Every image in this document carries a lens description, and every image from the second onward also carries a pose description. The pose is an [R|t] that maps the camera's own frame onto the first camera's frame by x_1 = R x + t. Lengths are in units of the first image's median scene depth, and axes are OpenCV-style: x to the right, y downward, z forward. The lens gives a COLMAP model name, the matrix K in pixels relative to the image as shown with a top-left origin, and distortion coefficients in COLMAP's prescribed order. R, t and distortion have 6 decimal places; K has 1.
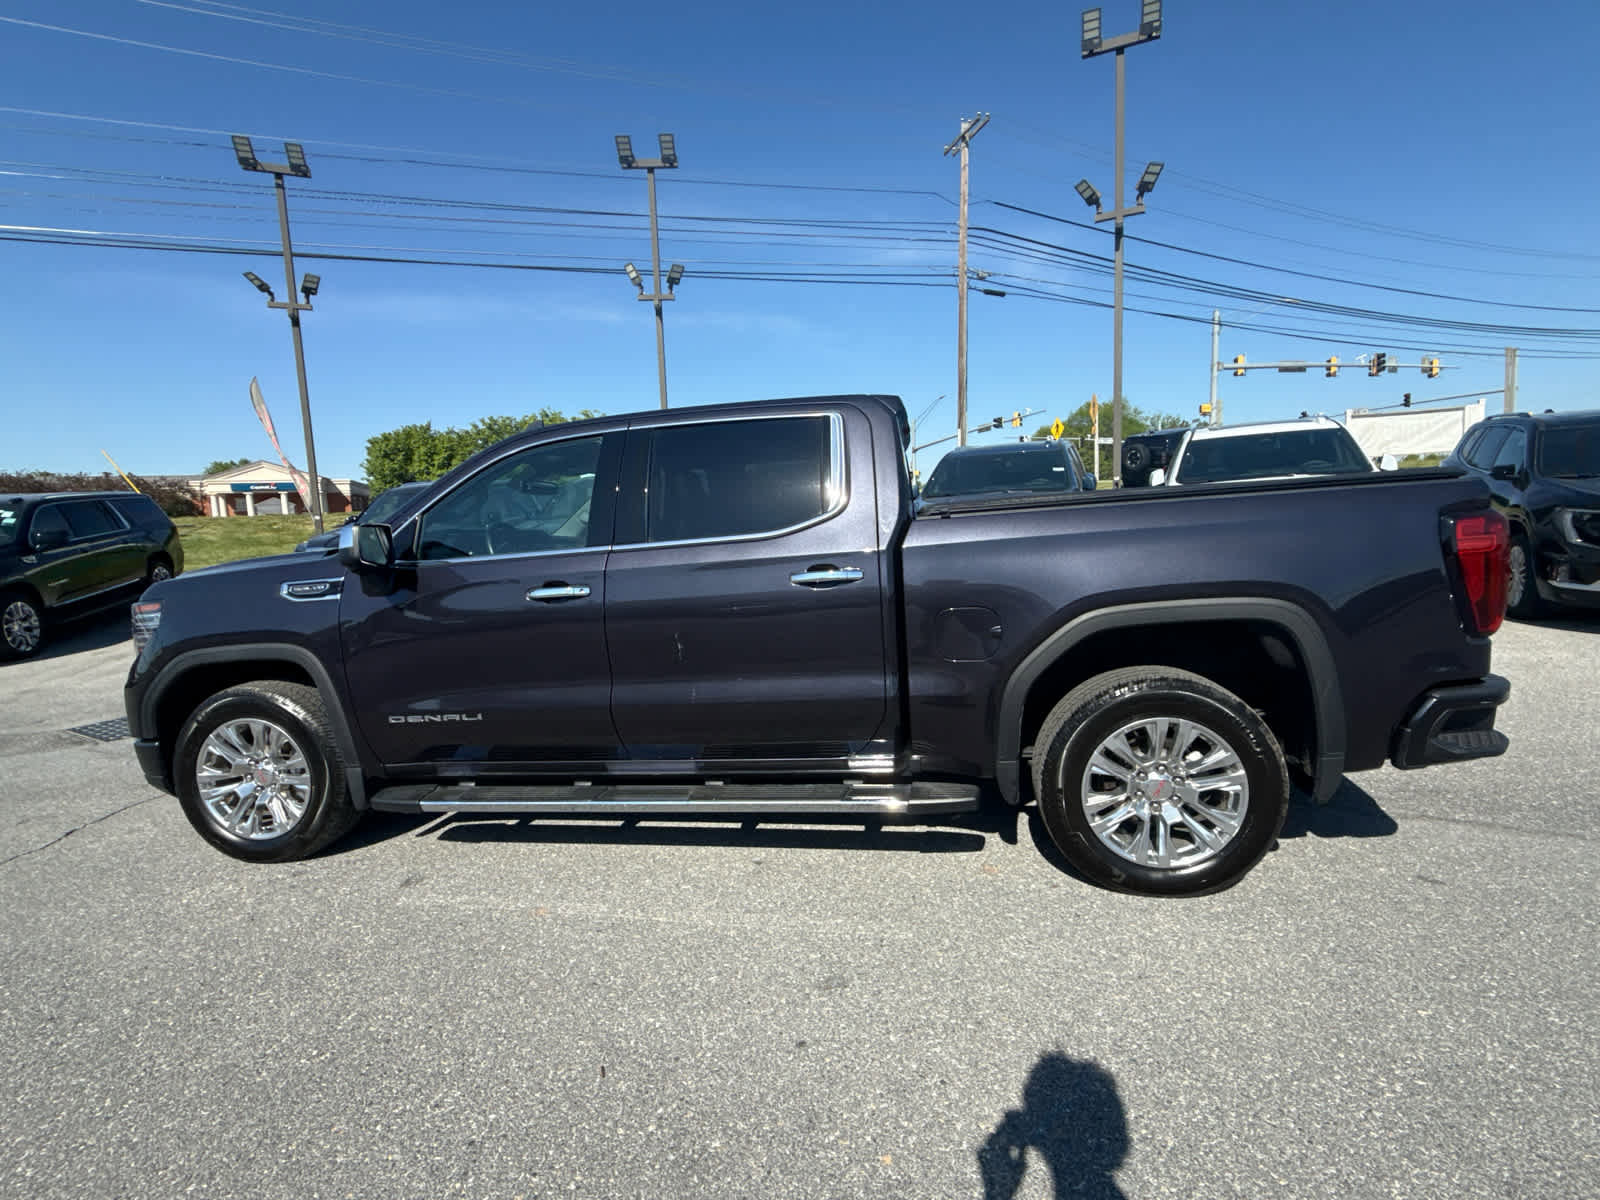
lens RADIAL K [[715.4, 0, 792.6], [0, 715.4, 601.6], [0, 0, 1]] dist [0.000511, -0.000789]
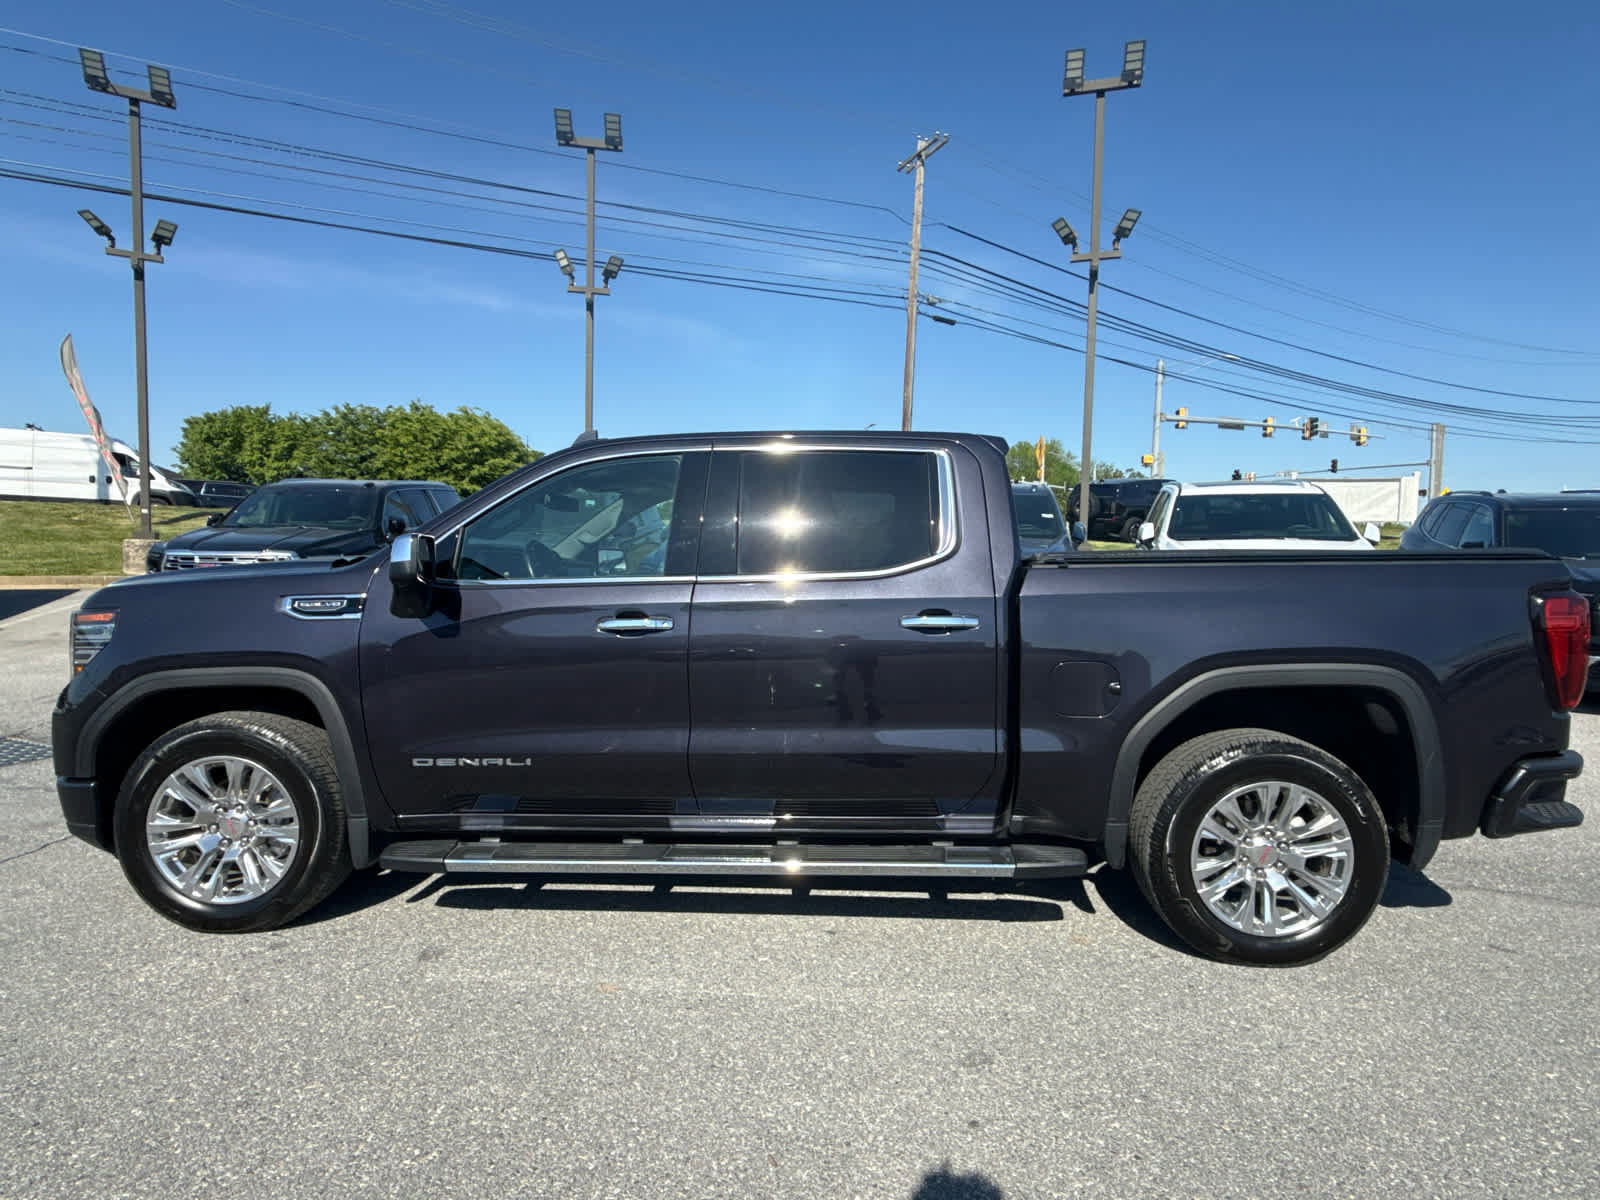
lens RADIAL K [[811.3, 0, 790.6], [0, 811.3, 600.4], [0, 0, 1]] dist [0.001581, -0.001894]
pose [[0.990409, 0.053288, 0.127473, -0.234972], [-0.046533, 0.997380, -0.055396, 0.004157], [-0.130091, 0.048933, 0.990294, -0.030086]]
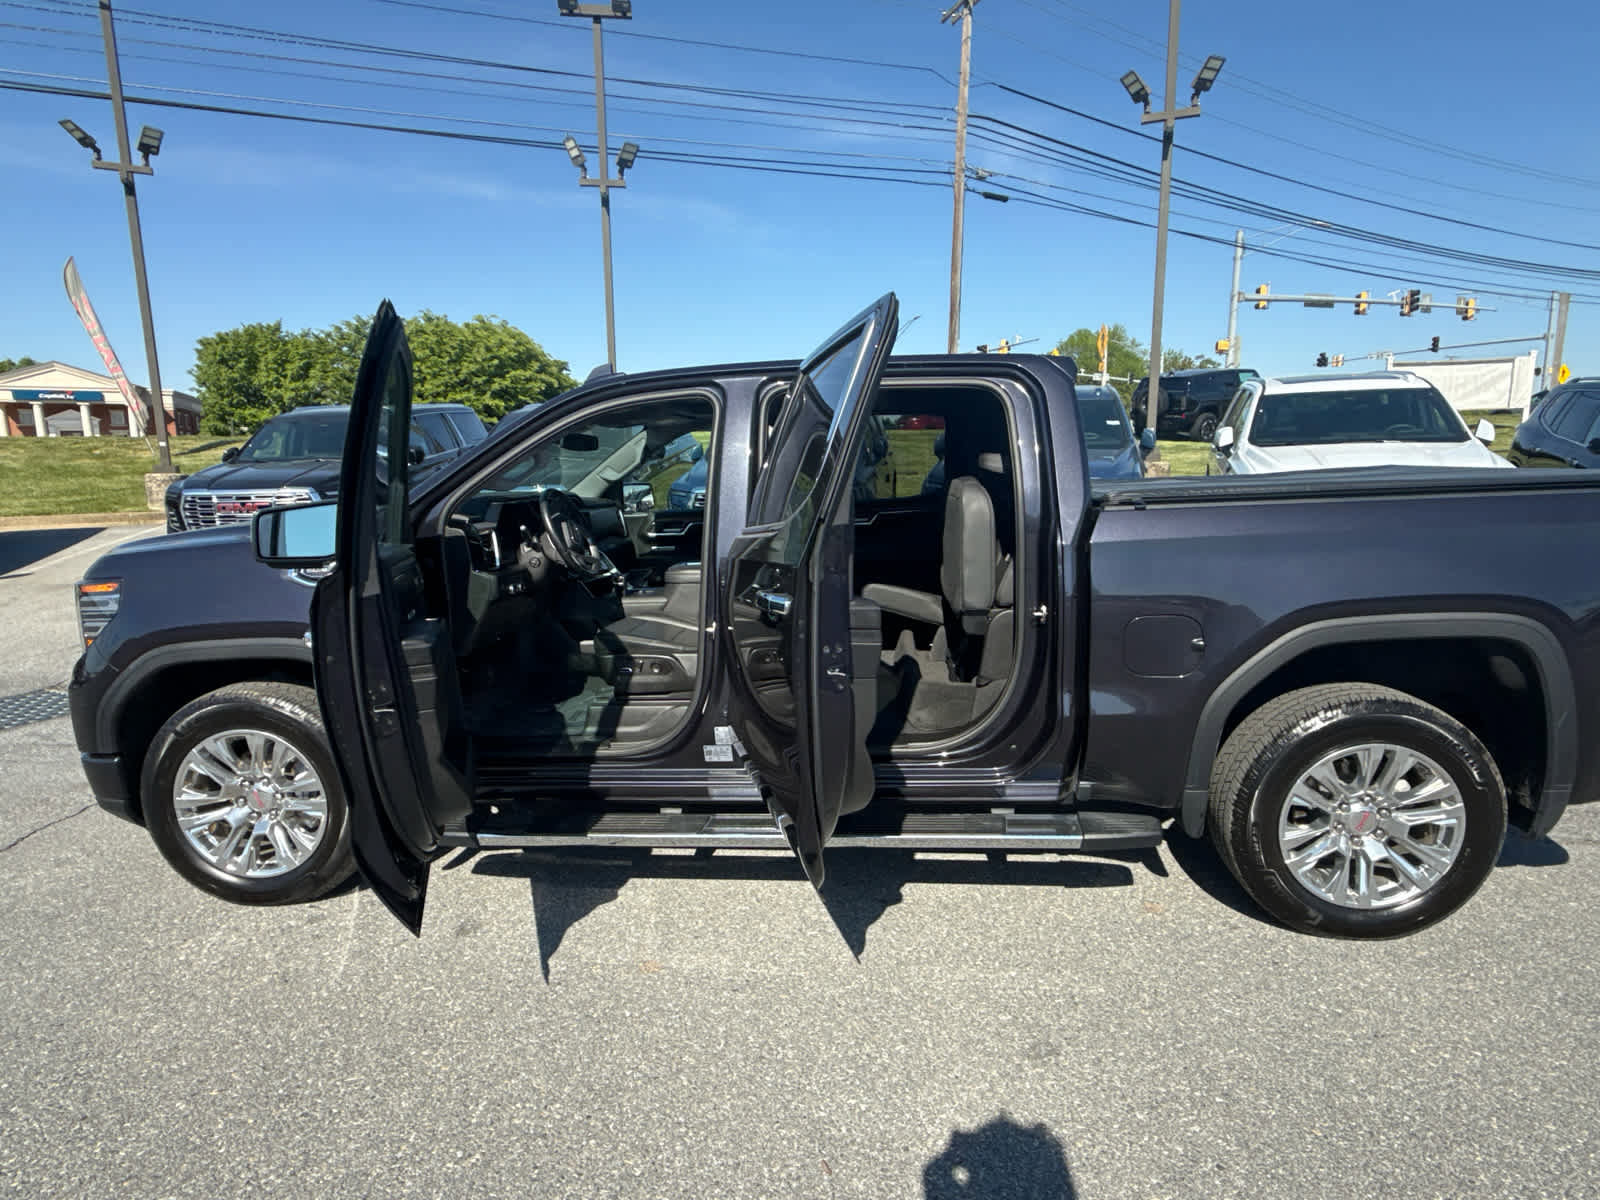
lens RADIAL K [[848.0, 0, 789.3], [0, 848.0, 602.1], [0, 0, 1]] dist [0.001607, -0.001745]
pose [[0.996608, 0.016733, 0.080582, -0.230287], [-0.021139, 0.998310, 0.054133, -0.042228], [-0.079540, -0.055653, 0.995277, 0.016608]]
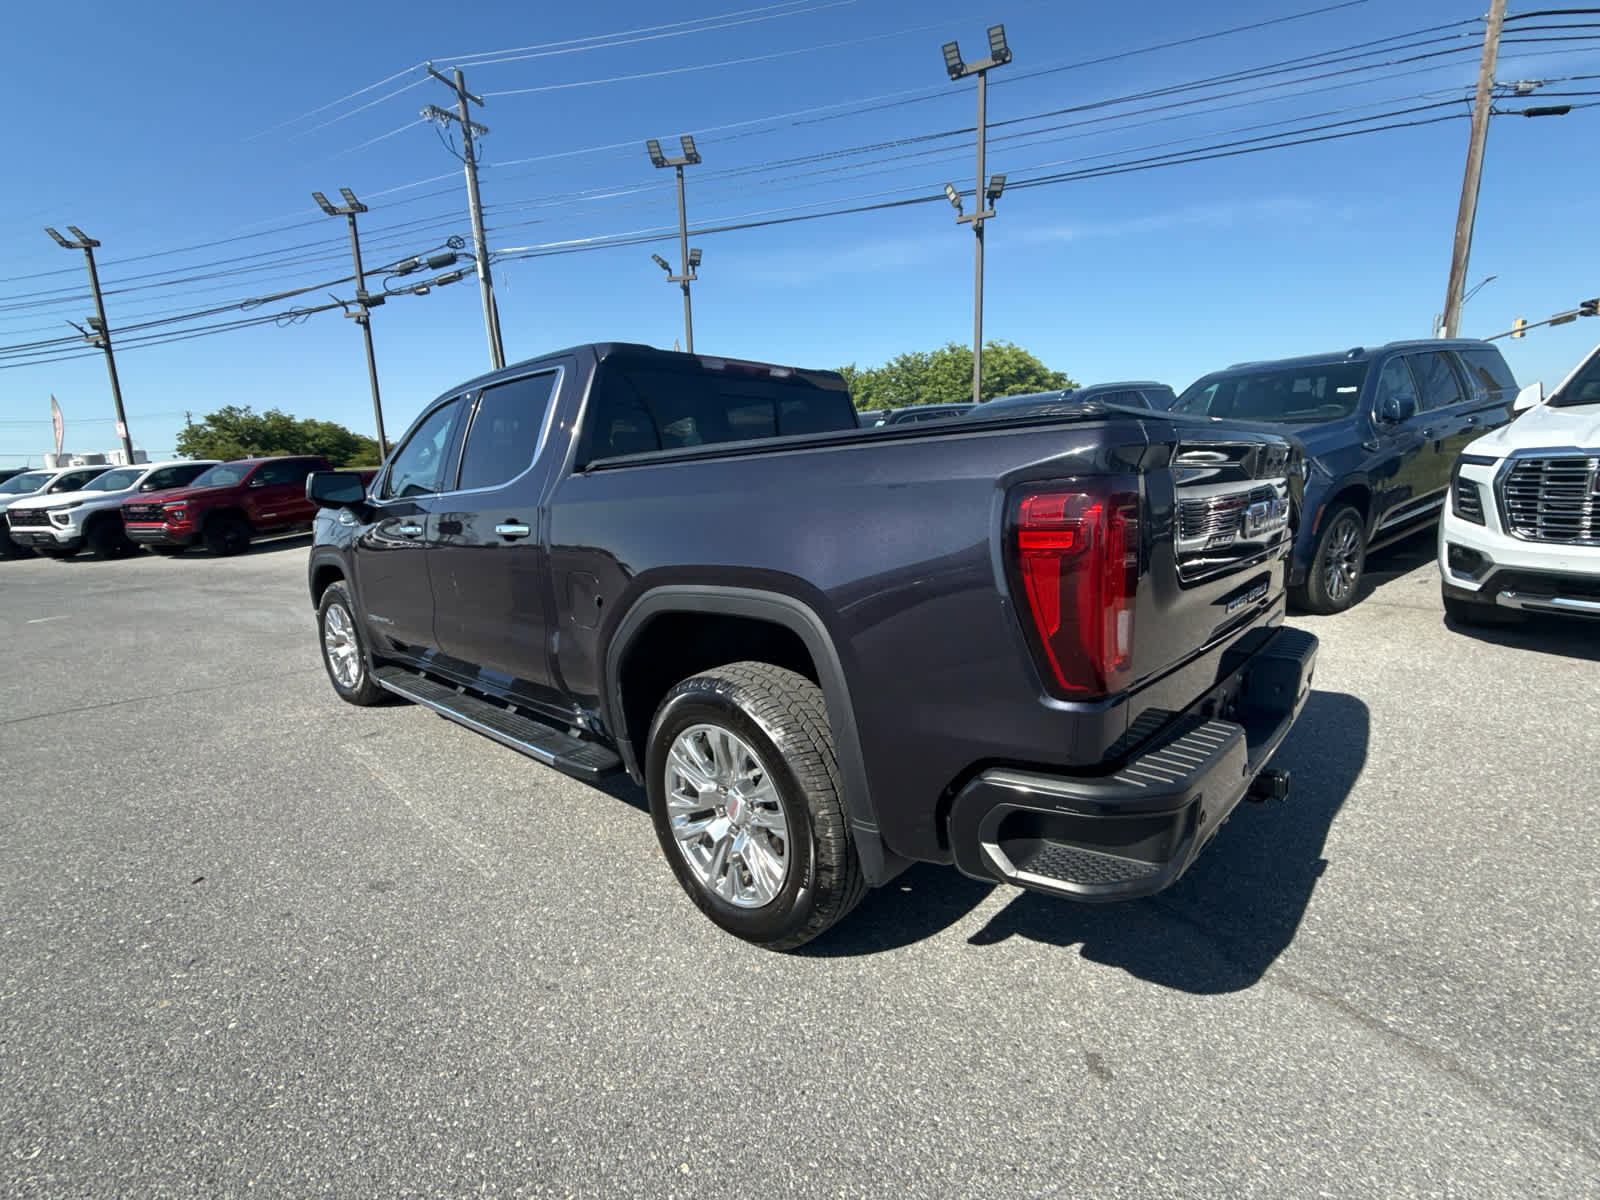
lens RADIAL K [[715.4, 0, 795.2], [0, 715.4, 597.9], [0, 0, 1]] dist [0.000511, -0.000789]
pose [[0.835350, 0.107828, -0.539040, 0.791152], [-0.061405, 0.992740, 0.103426, -0.057084], [0.546278, -0.053297, 0.835906, 0.286632]]
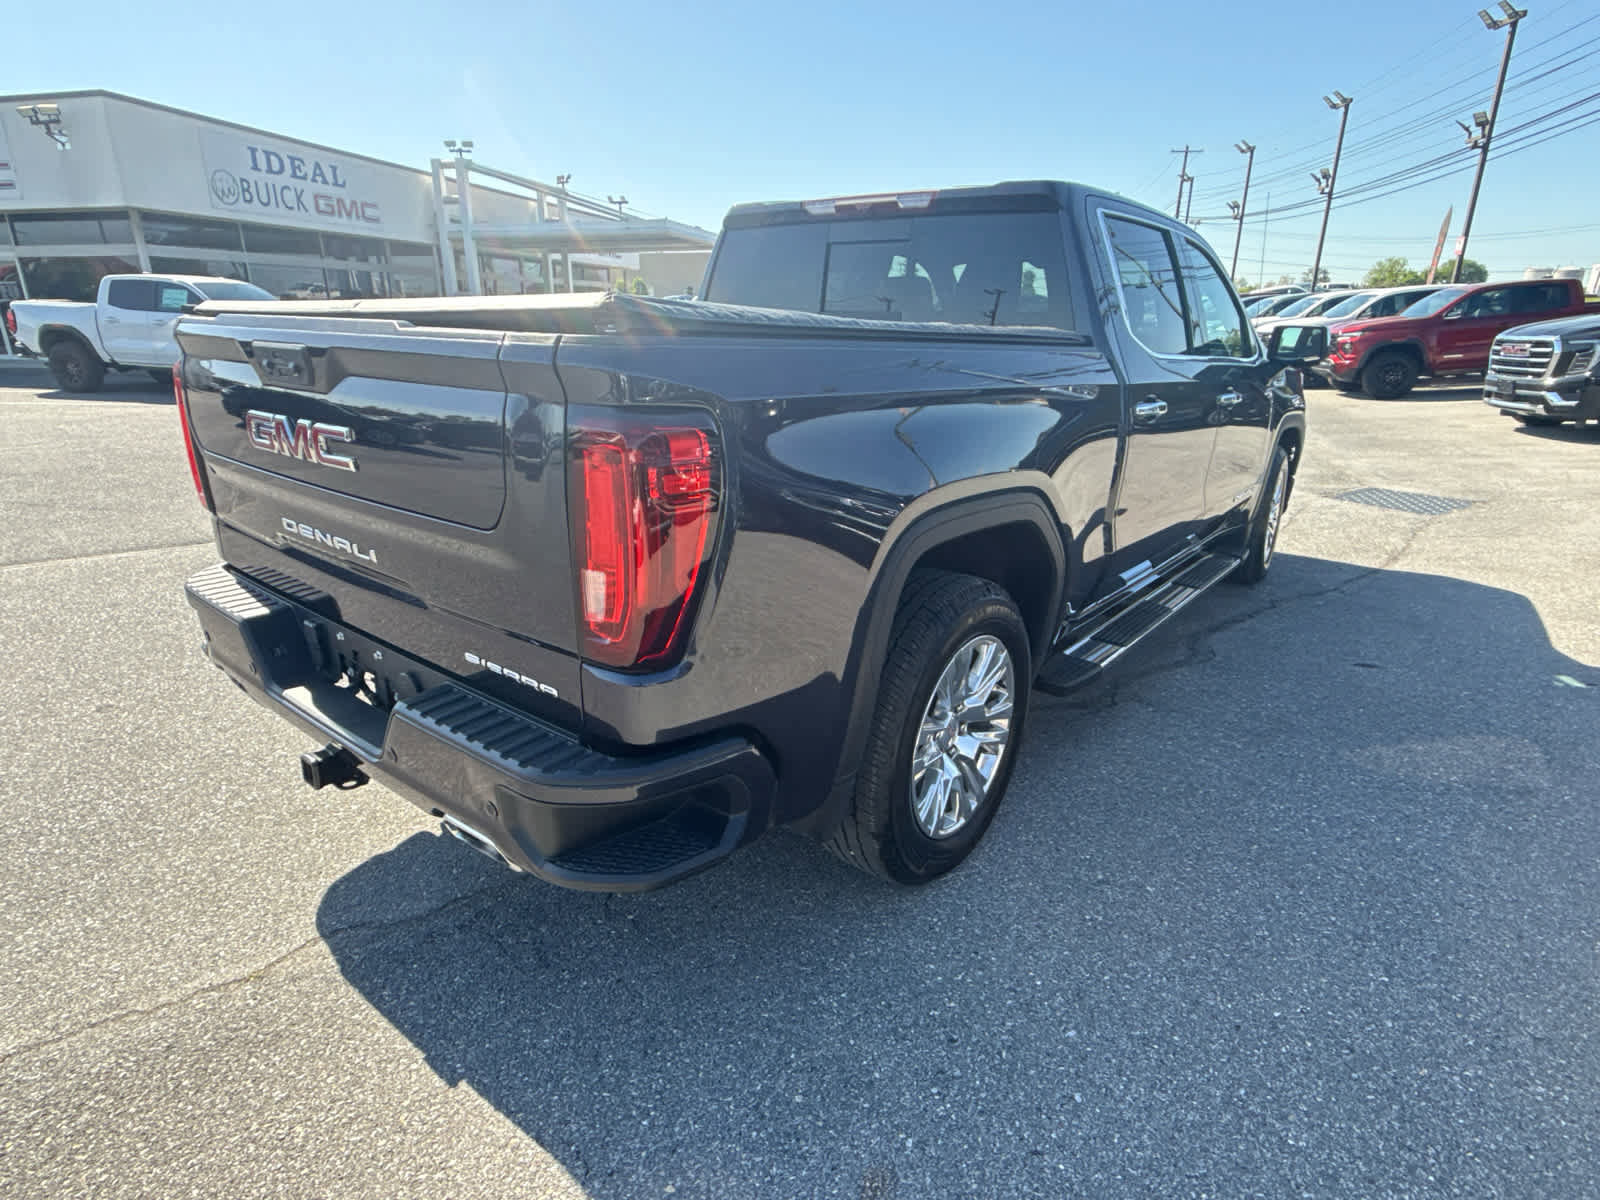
lens RADIAL K [[847.0, 0, 801.5], [0, 847.0, 599.6], [0, 0, 1]] dist [0.001142, -0.002324]
pose [[-0.474506, 0.315169, -0.821895, 1.105772], [-0.078548, 0.914819, 0.396151, -0.227942], [0.876740, 0.252535, -0.409332, 1.504078]]
